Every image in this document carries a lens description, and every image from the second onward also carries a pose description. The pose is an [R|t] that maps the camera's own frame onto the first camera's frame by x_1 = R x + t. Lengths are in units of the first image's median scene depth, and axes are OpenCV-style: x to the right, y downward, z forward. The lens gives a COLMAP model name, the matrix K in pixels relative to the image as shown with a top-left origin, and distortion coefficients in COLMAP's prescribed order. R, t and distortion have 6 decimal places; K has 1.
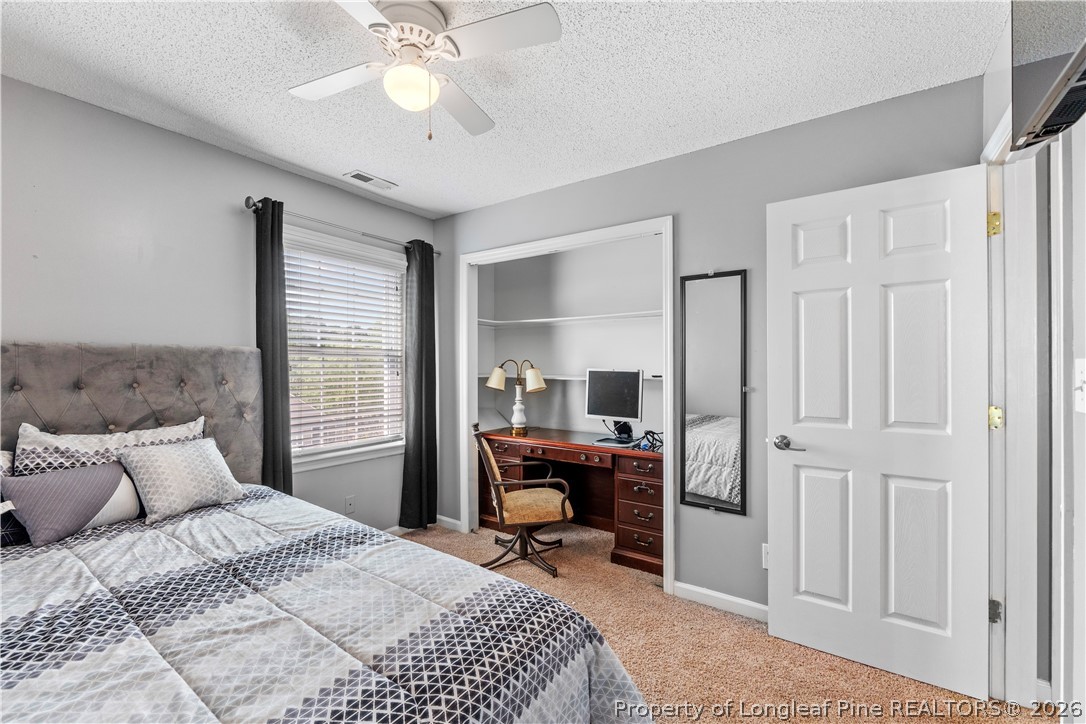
lens RADIAL K [[458.2, 0, 542.4], [0, 458.2, 354.4], [0, 0, 1]] dist [-0.006592, -0.000338]
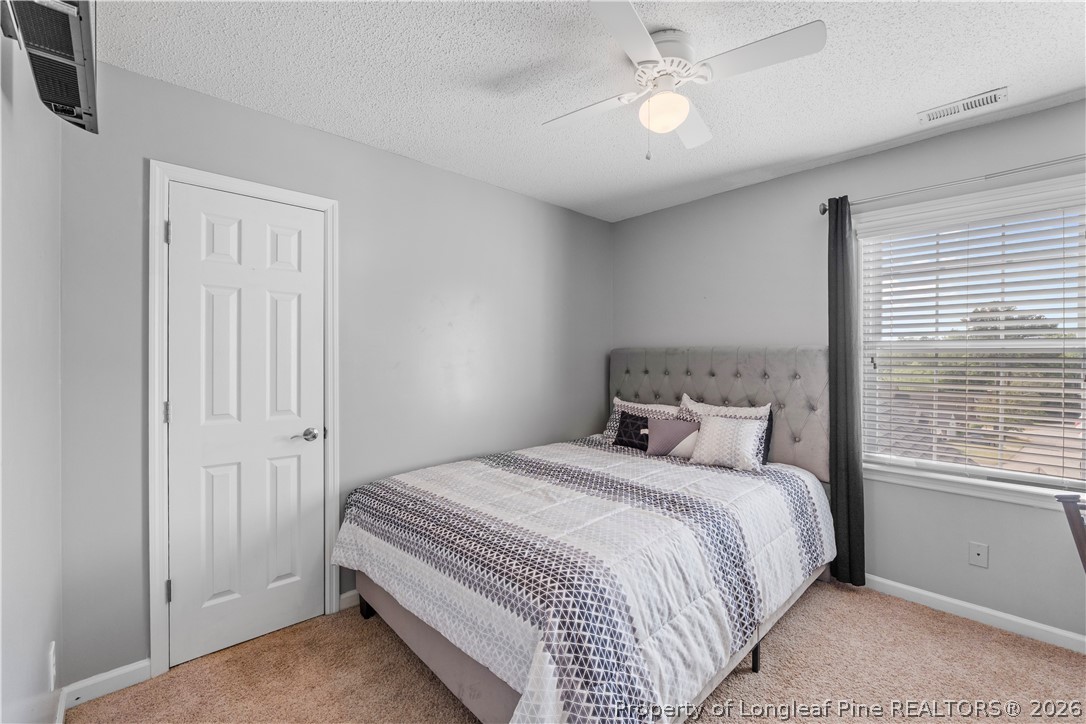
lens RADIAL K [[458.2, 0, 542.4], [0, 458.2, 354.4], [0, 0, 1]] dist [-0.006592, -0.000338]
pose [[-0.201303, -0.009083, -0.979487, 0.674391], [0.017330, 0.999767, -0.012833, 0.009632], [0.979376, -0.019558, -0.201098, 0.727962]]
